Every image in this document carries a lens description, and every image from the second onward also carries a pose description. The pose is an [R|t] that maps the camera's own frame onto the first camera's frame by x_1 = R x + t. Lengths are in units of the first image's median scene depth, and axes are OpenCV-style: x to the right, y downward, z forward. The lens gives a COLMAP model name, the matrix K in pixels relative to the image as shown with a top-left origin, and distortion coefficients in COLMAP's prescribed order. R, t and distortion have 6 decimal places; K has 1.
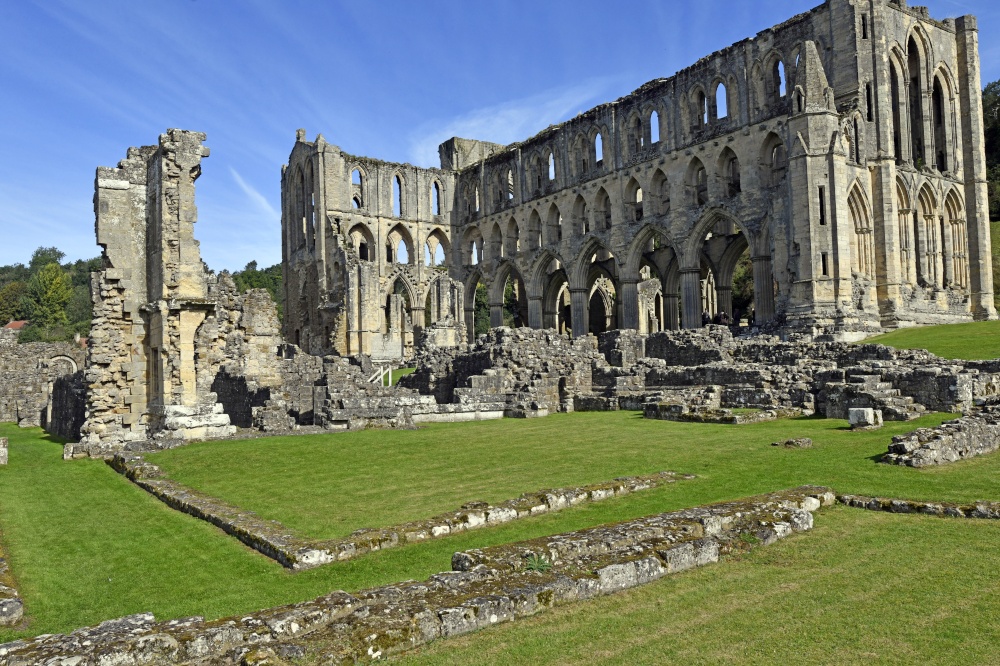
lens RADIAL K [[825.8, 0, 500.3], [0, 825.8, 332.1], [0, 0, 1]] dist [-0.010611, 0.012515]
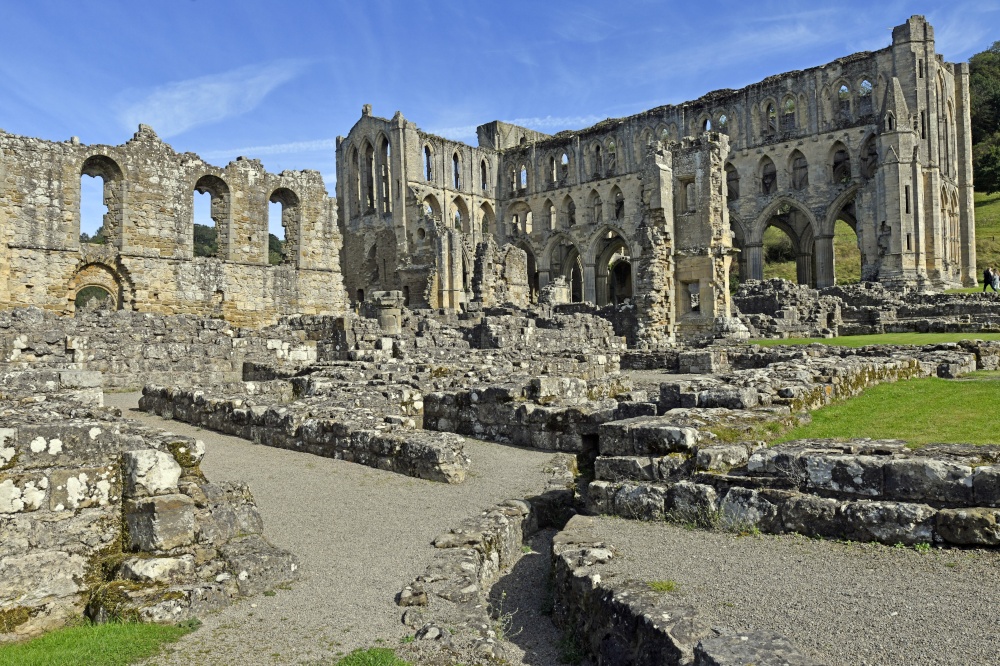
lens RADIAL K [[825.8, 0, 499.6], [0, 825.8, 335.8], [0, 0, 1]] dist [-0.010611, 0.012515]
pose [[0.973371, 0.006393, 0.229148, -0.472124], [-0.013694, 0.999447, 0.030285, 0.034180], [-0.228827, -0.032617, 0.972920, -0.157582]]
